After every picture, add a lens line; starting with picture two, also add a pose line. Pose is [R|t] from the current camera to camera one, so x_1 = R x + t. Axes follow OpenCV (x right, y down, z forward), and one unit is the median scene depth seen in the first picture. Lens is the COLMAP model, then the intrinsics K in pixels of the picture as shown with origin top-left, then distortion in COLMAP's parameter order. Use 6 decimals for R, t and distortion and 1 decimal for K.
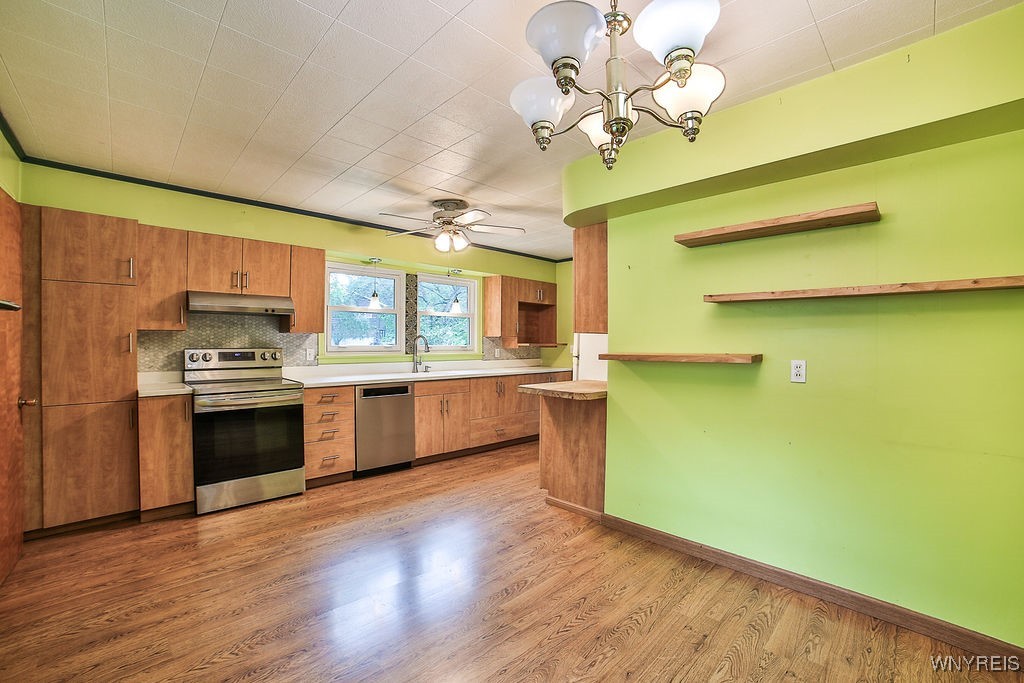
lens RADIAL K [[435.5, 0, 512.0], [0, 435.5, 341.5], [0, 0, 1]] dist [-0.094944, 0.034235]
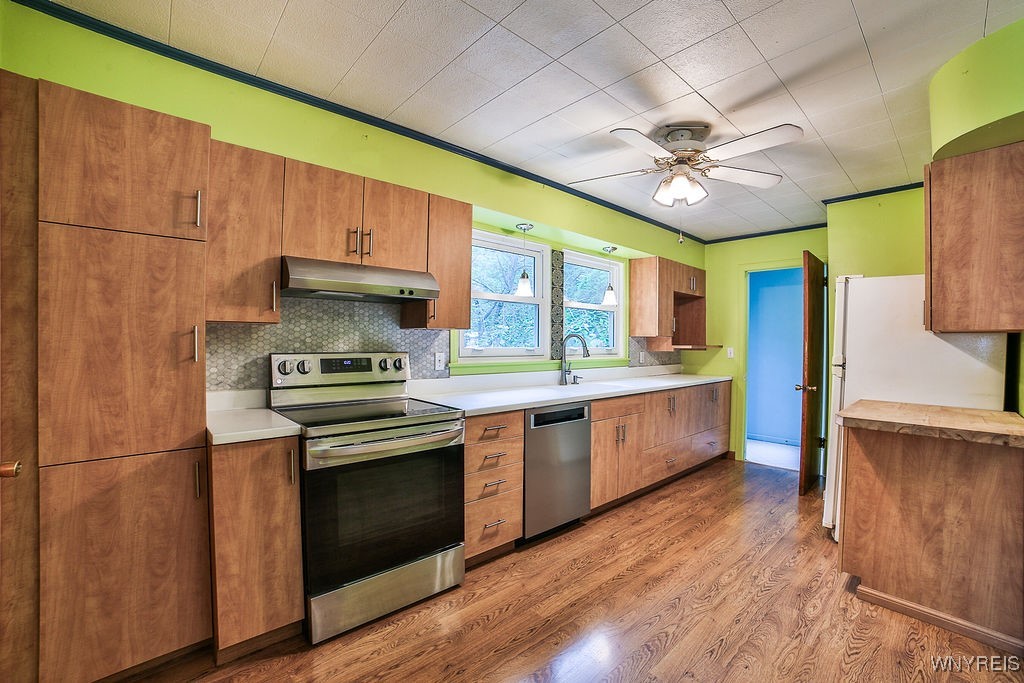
lens RADIAL K [[434.0, 0, 516.3], [0, 434.0, 341.3], [0, 0, 1]] dist [-0.098648, 0.032007]
pose [[0.999620, 0.003404, -0.027356, -0.408687], [-0.003433, 0.999994, -0.001014, -0.001190], [0.027352, 0.001107, 0.999625, 0.387252]]
